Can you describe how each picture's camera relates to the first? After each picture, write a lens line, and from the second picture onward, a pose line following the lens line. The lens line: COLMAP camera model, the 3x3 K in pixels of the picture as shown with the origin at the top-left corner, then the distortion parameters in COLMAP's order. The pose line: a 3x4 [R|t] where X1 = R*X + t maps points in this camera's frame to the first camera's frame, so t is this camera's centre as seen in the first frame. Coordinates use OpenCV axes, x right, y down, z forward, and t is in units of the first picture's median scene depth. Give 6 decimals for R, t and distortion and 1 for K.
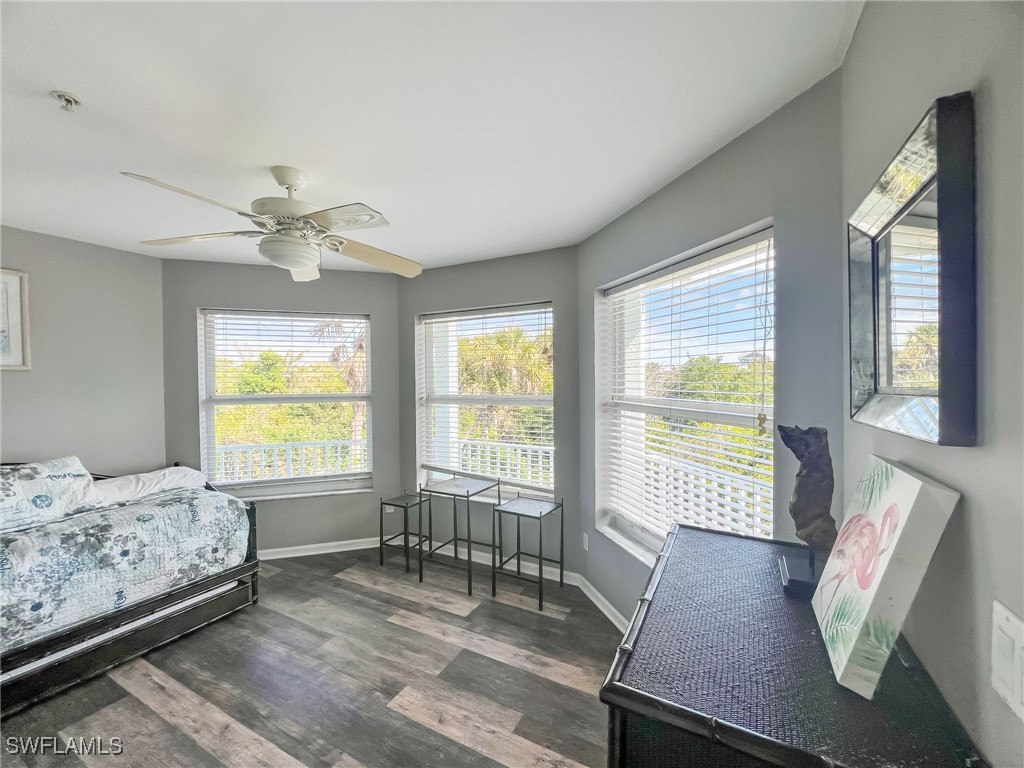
lens RADIAL K [[427.6, 0, 512.0], [0, 427.6, 384.0], [0, 0, 1]] dist [0.001884, 0.000322]
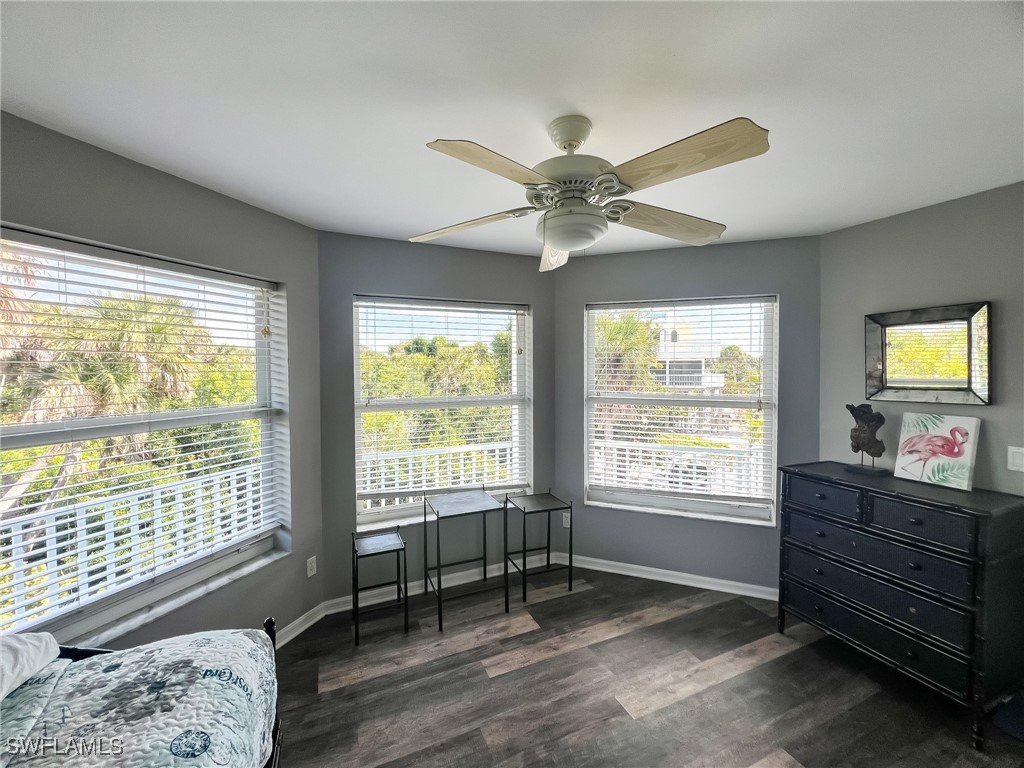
lens RADIAL K [[427.6, 0, 512.0], [0, 427.6, 384.0], [0, 0, 1]] dist [0.001884, 0.000322]
pose [[0.589577, -0.020885, 0.807442, -0.770195], [0.004511, 0.999735, 0.022565, -0.021854], [-0.807699, -0.009661, 0.589515, 0.412893]]
